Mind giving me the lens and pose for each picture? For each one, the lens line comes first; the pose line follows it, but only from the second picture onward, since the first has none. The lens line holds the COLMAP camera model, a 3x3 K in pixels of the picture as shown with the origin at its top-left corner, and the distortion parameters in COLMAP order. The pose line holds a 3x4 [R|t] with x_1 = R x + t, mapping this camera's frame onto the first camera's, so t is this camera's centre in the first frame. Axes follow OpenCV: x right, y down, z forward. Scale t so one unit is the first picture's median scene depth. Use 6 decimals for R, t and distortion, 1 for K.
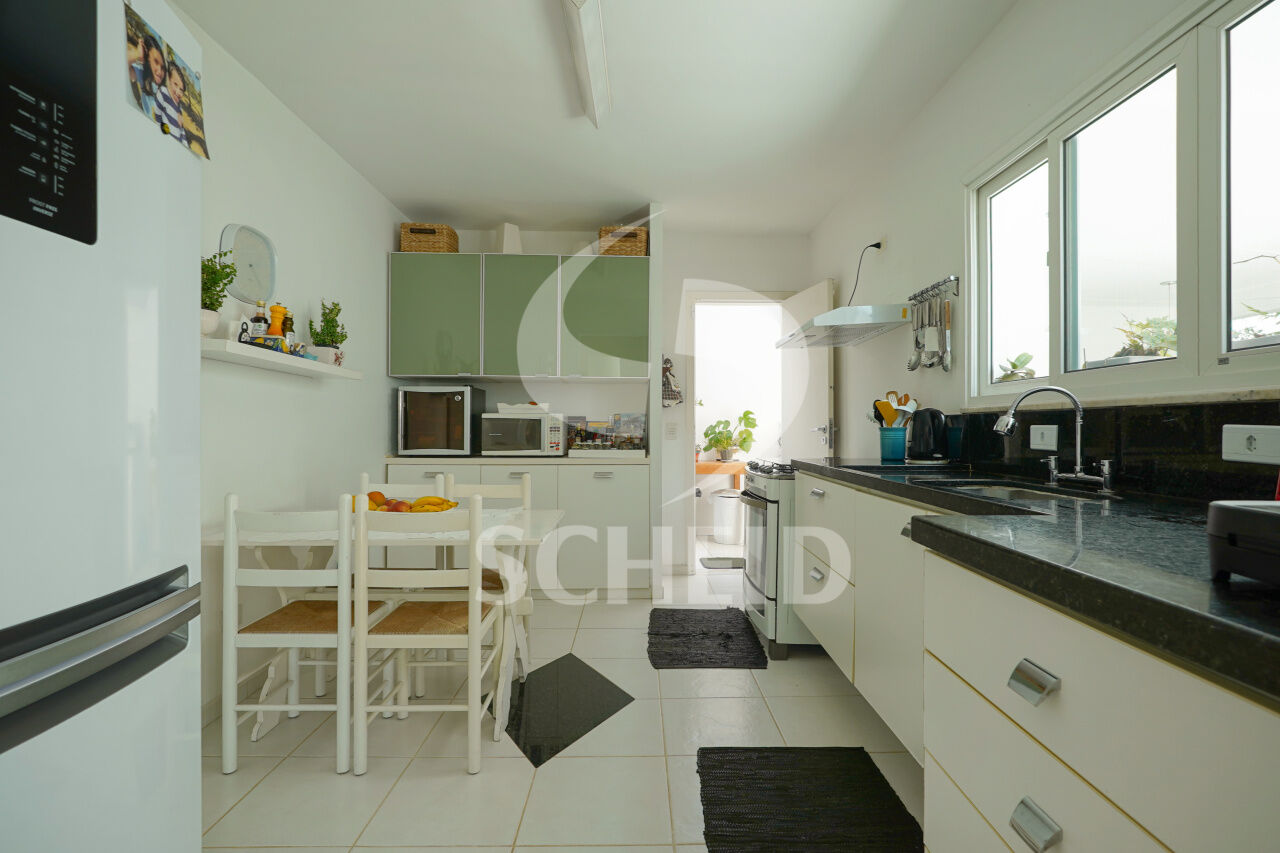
lens RADIAL K [[661.2, 0, 640.0], [0, 661.2, 426.5], [0, 0, 1]] dist [-0.000236, -0.000086]
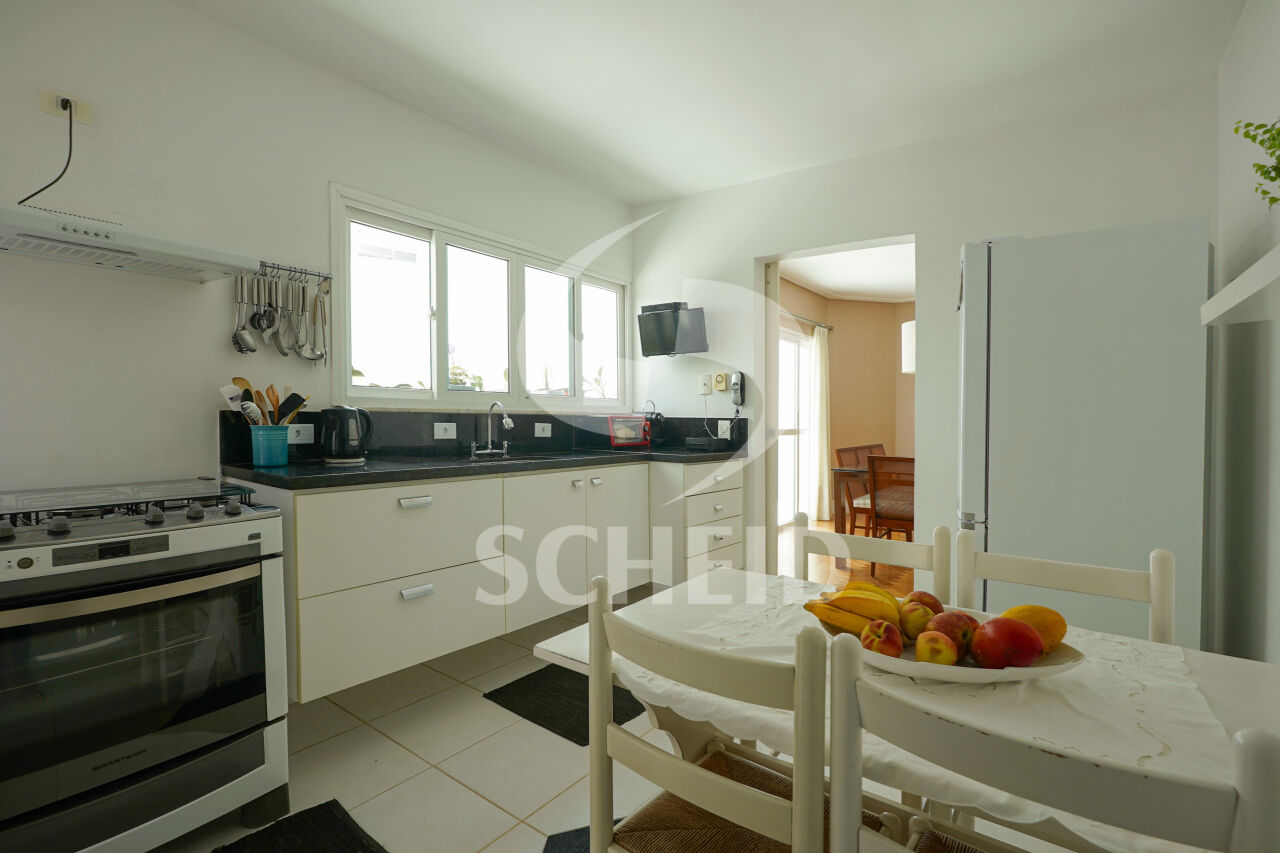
lens RADIAL K [[598.8, 0, 640.0], [0, 598.8, 426.5], [0, 0, 1]] dist [-0.000035, -0.000004]
pose [[-0.799280, -0.021608, 0.600570, -0.669951], [-0.017883, 0.999766, 0.012170, -0.021021], [-0.600692, -0.001013, -0.799480, 2.060484]]
